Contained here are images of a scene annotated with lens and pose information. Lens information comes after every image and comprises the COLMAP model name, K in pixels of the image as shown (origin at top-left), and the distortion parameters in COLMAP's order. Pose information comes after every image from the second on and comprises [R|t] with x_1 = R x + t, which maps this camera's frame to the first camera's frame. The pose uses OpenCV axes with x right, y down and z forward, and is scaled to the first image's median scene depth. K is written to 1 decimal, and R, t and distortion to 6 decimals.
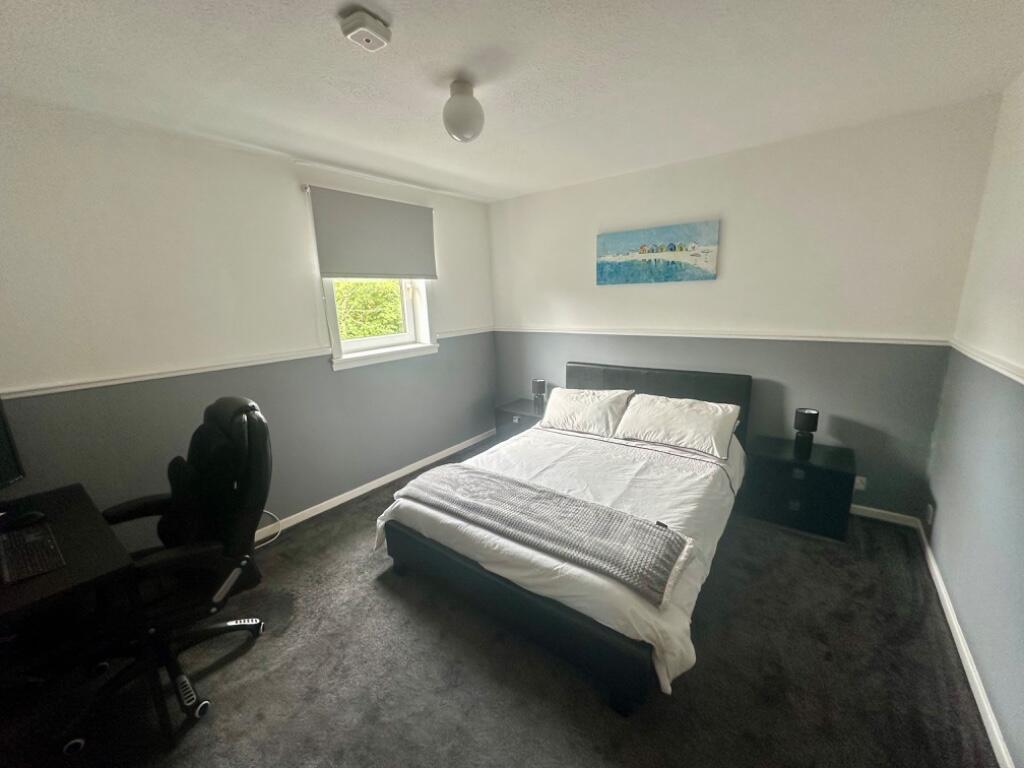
lens RADIAL K [[408.1, 0, 512.0], [0, 408.1, 384.0], [0, 0, 1]] dist [0.000690, 0.000005]
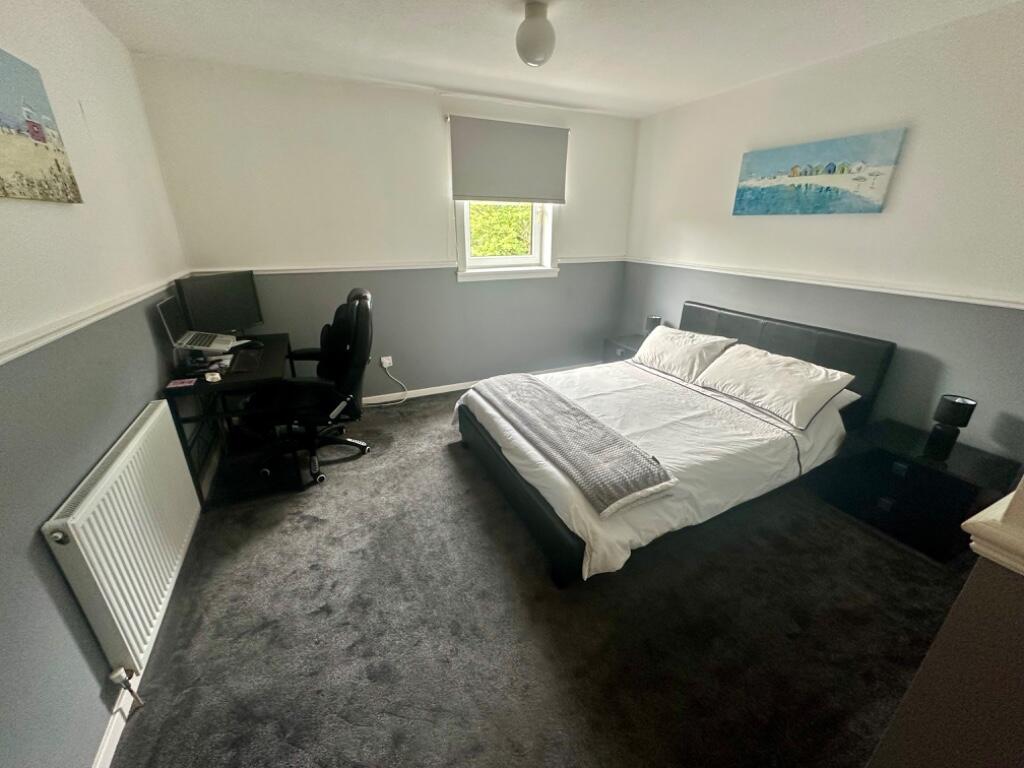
lens RADIAL K [[408.1, 0, 512.0], [0, 408.1, 384.0], [0, 0, 1]] dist [0.000690, 0.000005]
pose [[0.885574, 0.208487, -0.415081, 0.292294], [-0.137943, 0.971338, 0.193582, 0.006147], [0.443543, -0.114174, 0.888951, -0.037379]]
